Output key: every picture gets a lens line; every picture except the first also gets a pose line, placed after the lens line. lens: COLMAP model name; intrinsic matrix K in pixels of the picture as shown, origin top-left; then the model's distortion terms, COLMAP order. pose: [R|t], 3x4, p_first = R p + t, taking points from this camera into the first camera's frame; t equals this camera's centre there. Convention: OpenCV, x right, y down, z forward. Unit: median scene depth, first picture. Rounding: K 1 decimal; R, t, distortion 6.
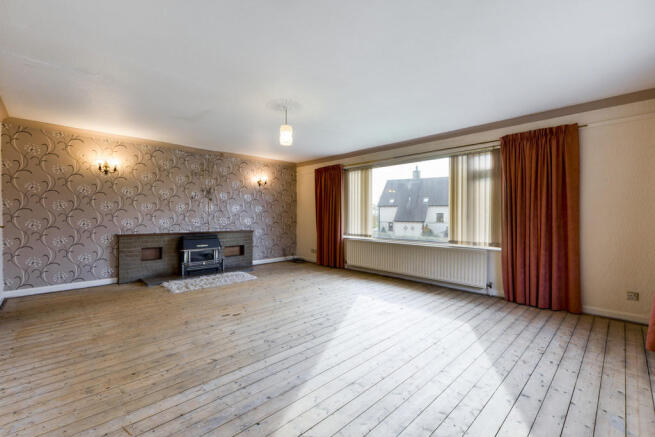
lens RADIAL K [[285.7, 0, 327.5], [0, 285.7, 218.5], [0, 0, 1]] dist [-0.003224, -0.000390]
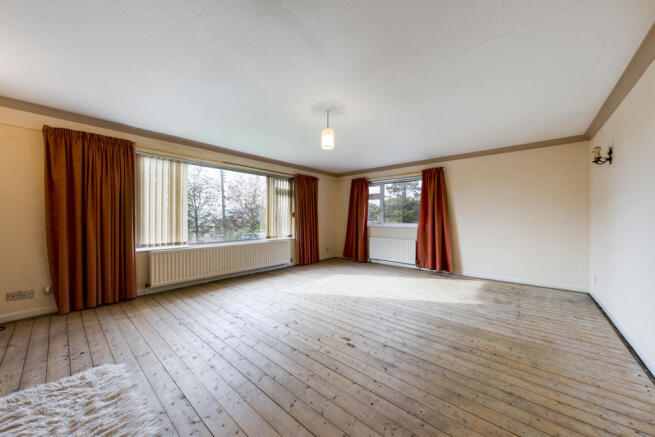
lens RADIAL K [[233.7, 0, 326.6], [0, 233.7, 215.9], [0, 0, 1]] dist [-0.008906, 0.000093]
pose [[-0.088263, 0.008825, 0.996058, -0.966148], [0.011852, 0.999899, -0.007809, -0.014140], [-0.996027, 0.011116, -0.088358, 1.086533]]
